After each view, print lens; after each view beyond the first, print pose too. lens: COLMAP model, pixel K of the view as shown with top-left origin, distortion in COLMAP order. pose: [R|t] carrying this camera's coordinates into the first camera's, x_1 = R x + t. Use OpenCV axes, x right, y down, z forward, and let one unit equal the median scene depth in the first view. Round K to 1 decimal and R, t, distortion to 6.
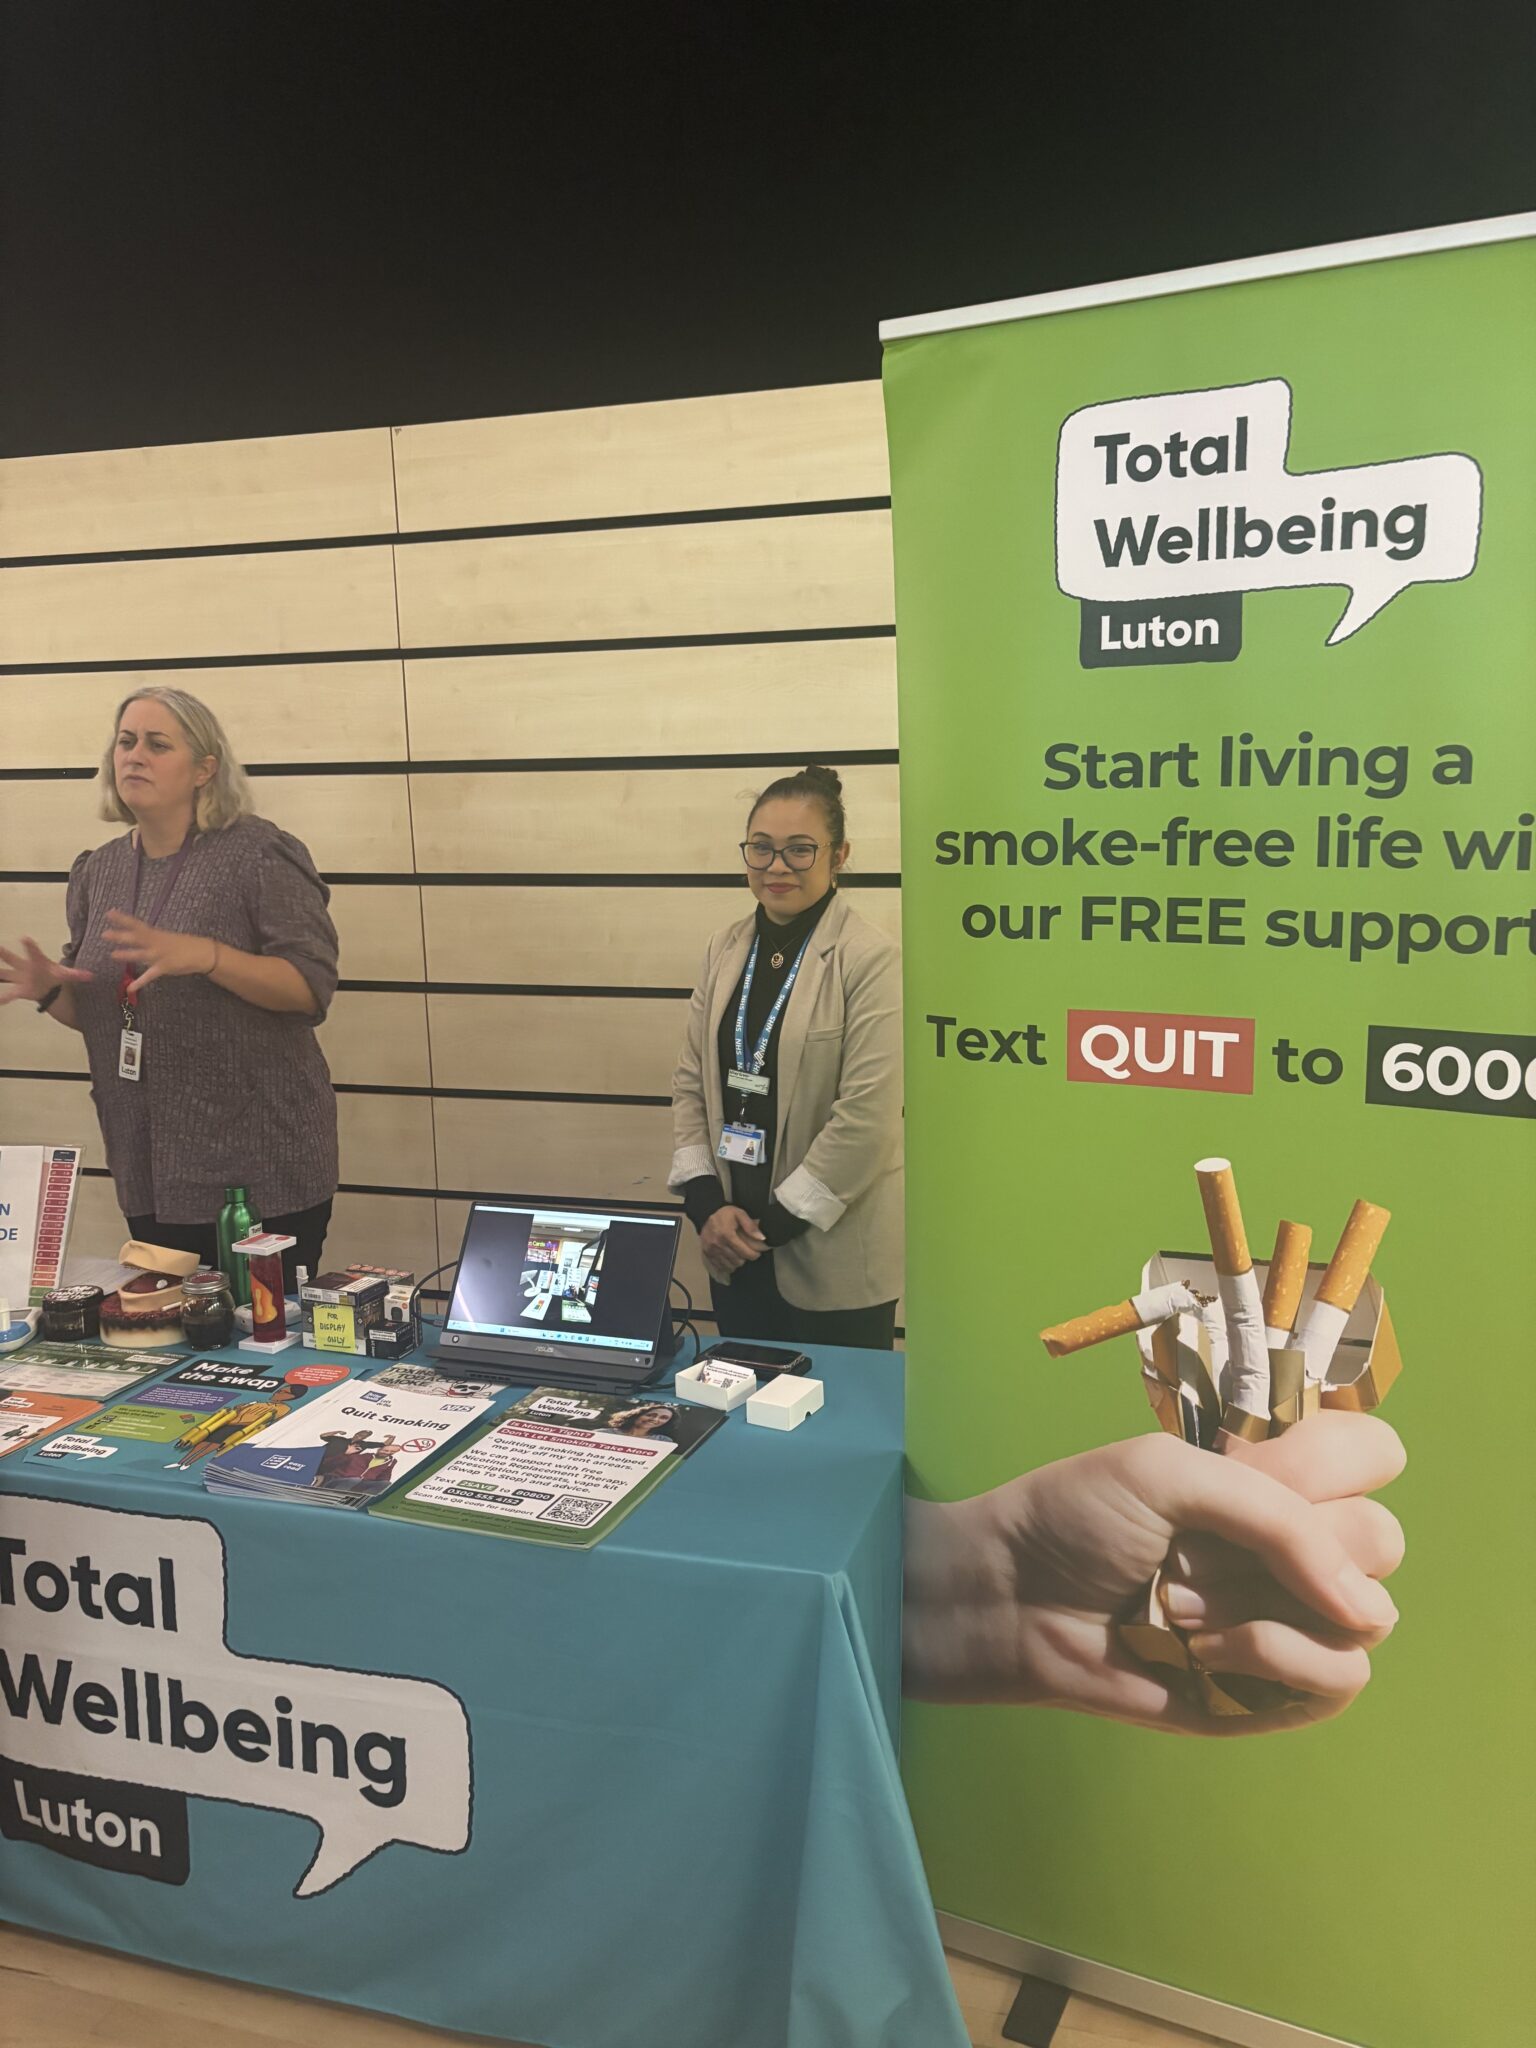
lens RADIAL K [[1463.2, 0, 768.0], [0, 1463.2, 1024.0], [0, 0, 1]] dist [0.003626, 0.003591]
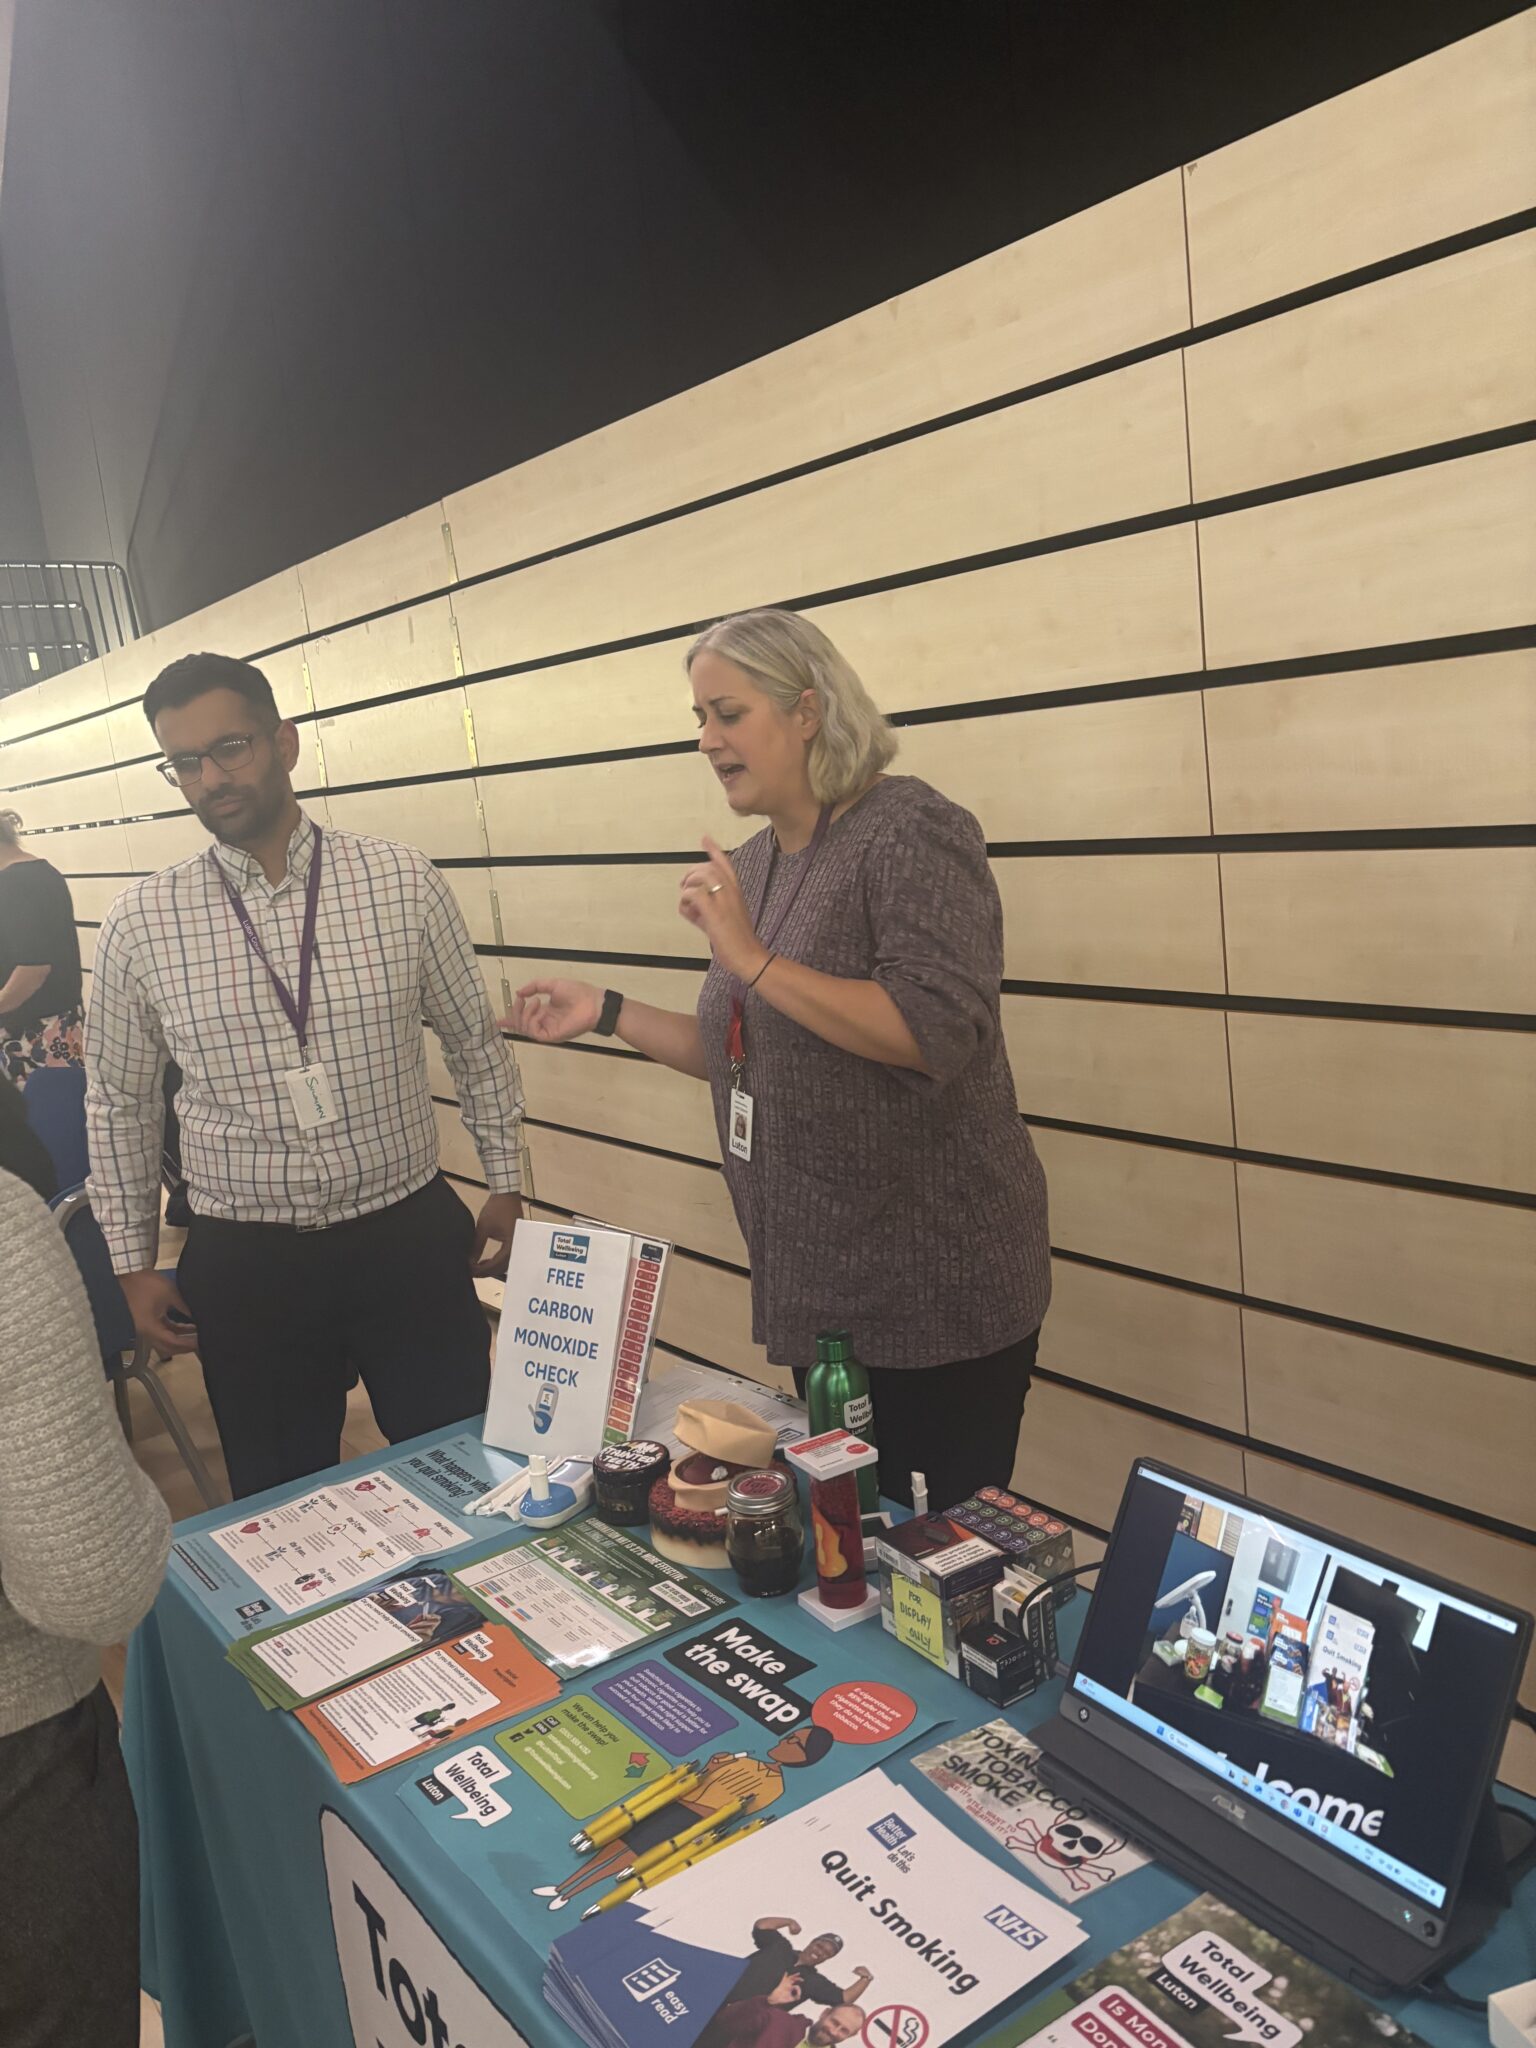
lens RADIAL K [[1463.2, 0, 768.0], [0, 1463.2, 1024.0], [0, 0, 1]] dist [0.003626, 0.003591]
pose [[0.791386, 0.038551, -0.610100, 0.022050], [-0.004087, 0.998321, 0.057781, -0.078649], [0.611303, -0.043233, 0.790215, 0.481287]]
